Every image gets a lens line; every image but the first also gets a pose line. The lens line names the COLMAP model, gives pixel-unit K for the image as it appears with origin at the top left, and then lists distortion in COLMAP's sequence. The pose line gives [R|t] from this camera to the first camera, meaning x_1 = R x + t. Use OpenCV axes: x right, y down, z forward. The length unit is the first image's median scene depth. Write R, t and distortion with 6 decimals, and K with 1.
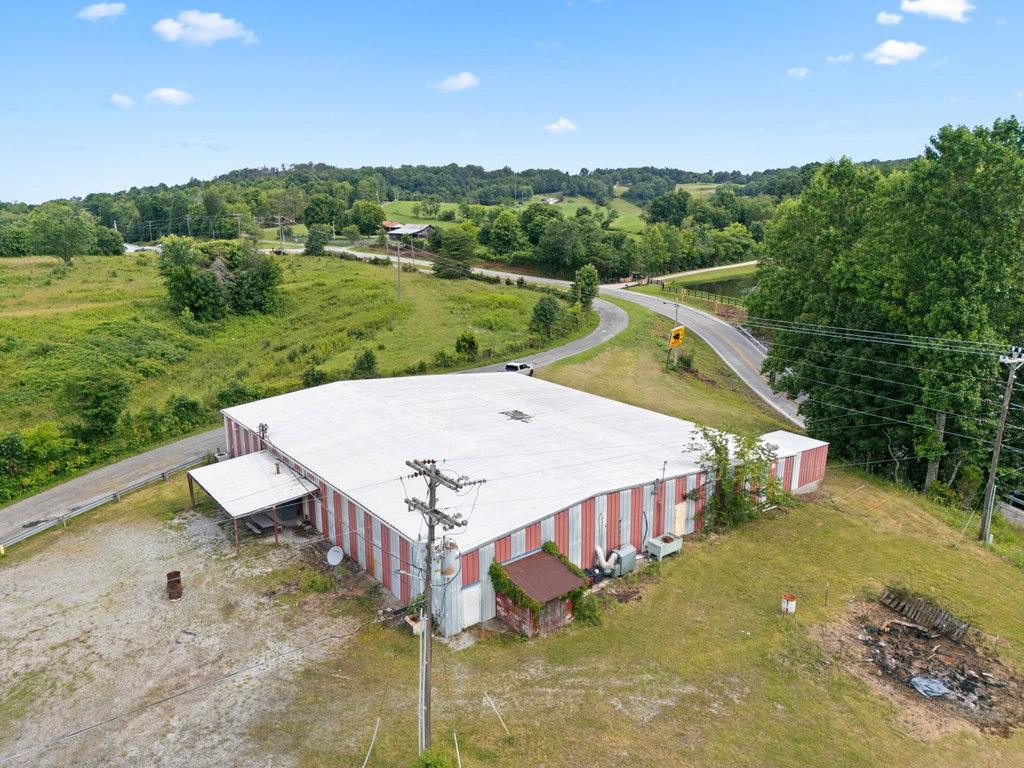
lens RADIAL K [[732.4, 0, 512.4], [0, 732.4, 385.2], [0, 0, 1]] dist [0.005593, -0.013858]
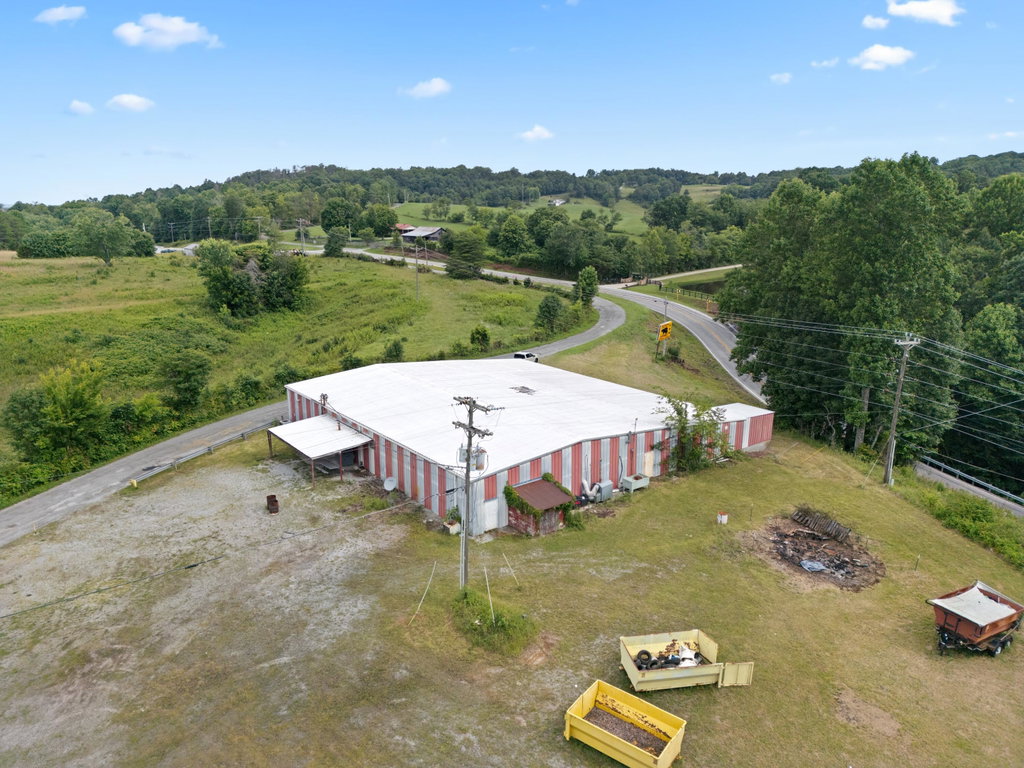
lens RADIAL K [[732.4, 0, 511.4], [0, 732.4, 388.3], [0, 0, 1]] dist [0.005593, -0.013858]
pose [[0.999942, 0.003172, -0.010328, -0.002493], [-0.003131, 0.999987, 0.004006, 0.035464], [0.010340, -0.003973, 0.999939, -0.251673]]
